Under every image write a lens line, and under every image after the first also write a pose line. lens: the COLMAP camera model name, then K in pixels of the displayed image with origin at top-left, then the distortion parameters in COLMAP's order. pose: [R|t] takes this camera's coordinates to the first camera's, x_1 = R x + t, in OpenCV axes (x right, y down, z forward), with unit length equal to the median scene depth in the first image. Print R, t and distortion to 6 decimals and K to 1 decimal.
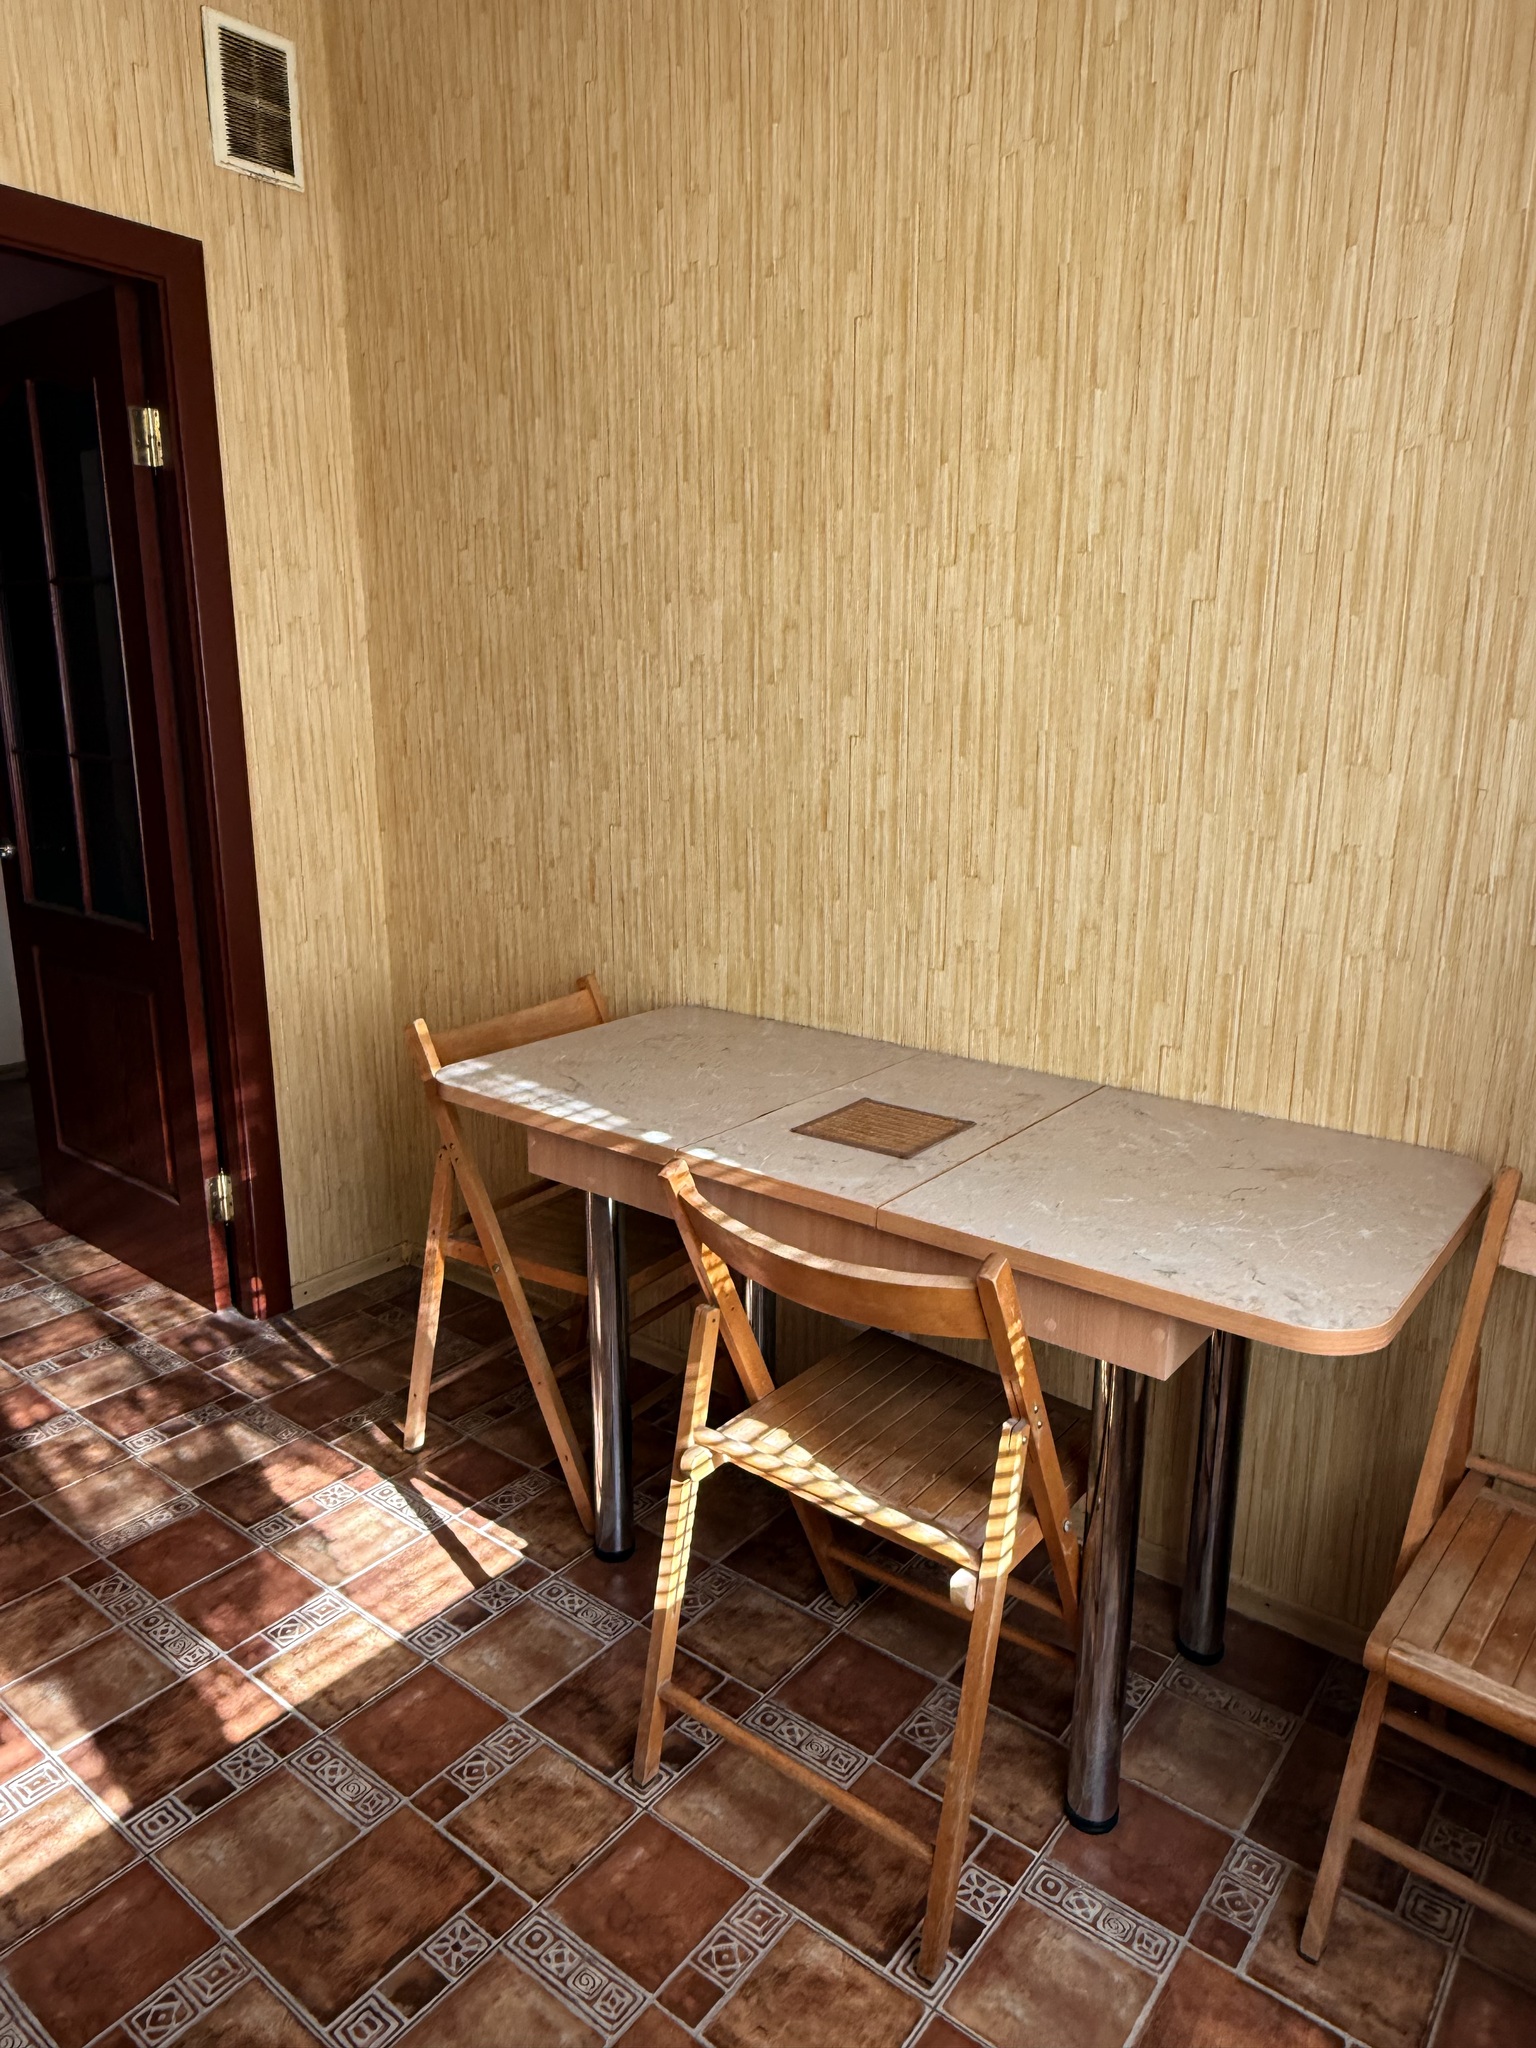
lens RADIAL K [[1348.3, 0, 772.1], [0, 1348.3, 1009.9], [0, 0, 1]] dist [-0.000719, 0.000642]
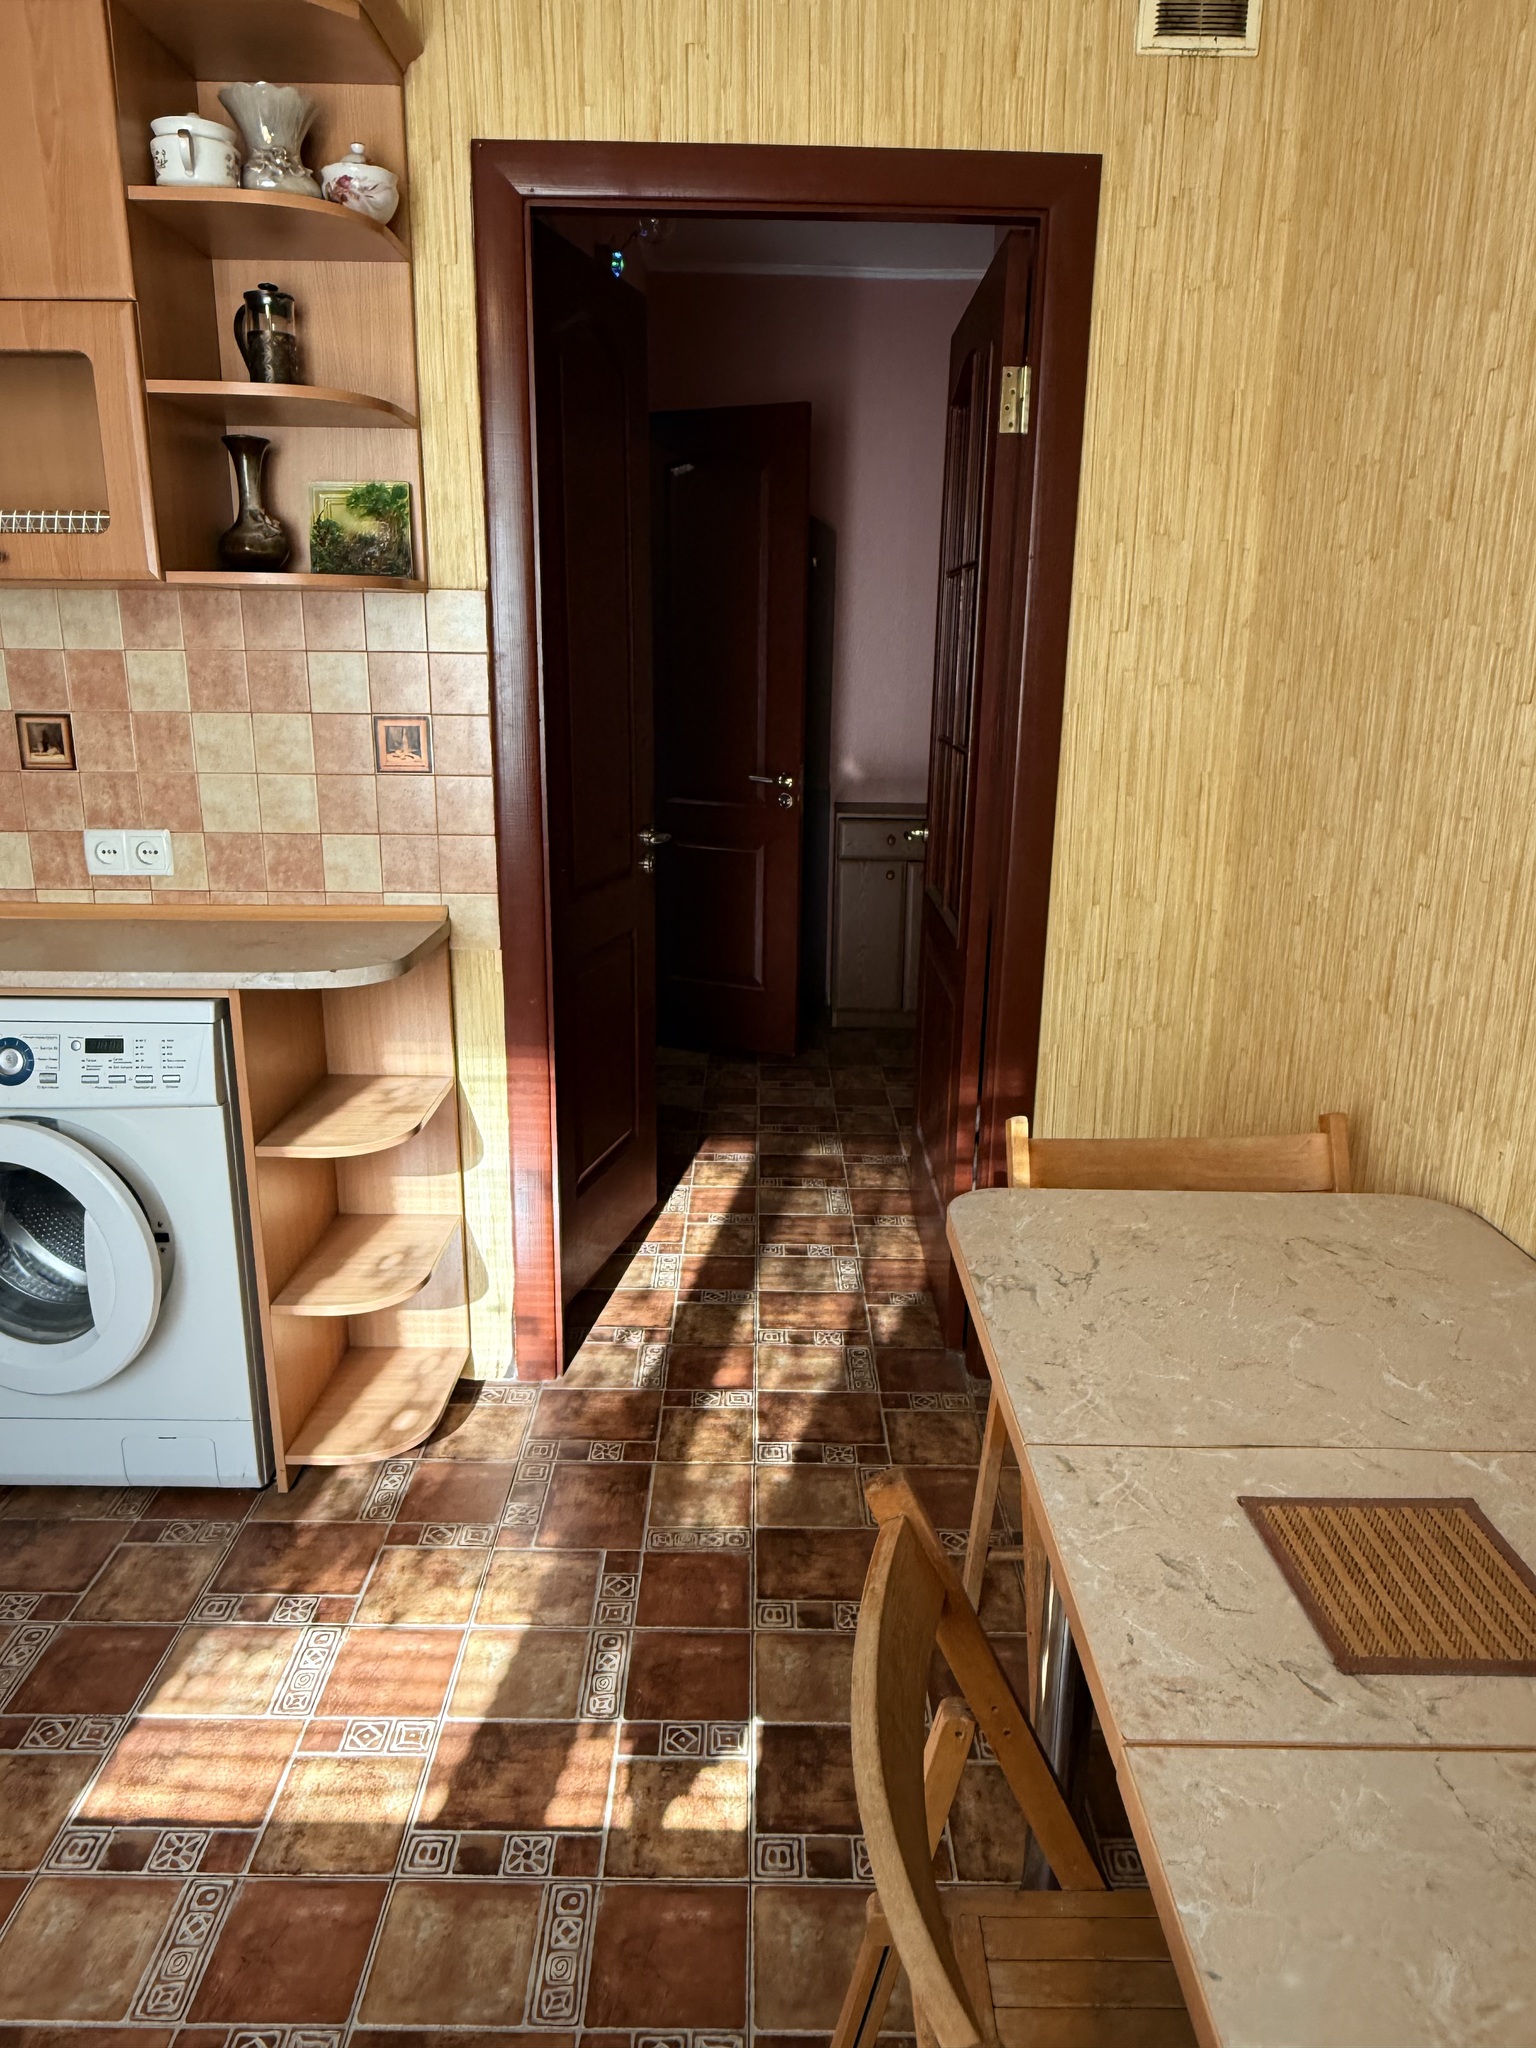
lens RADIAL K [[1348.3, 0, 761.5], [0, 1348.3, 1015.9], [0, 0, 1]] dist [-0.000719, 0.000642]
pose [[0.615543, 0.213579, -0.758611, 0.200694], [-0.198652, 0.973545, 0.112903, -0.096085], [0.762656, 0.081203, 0.641687, 0.335142]]
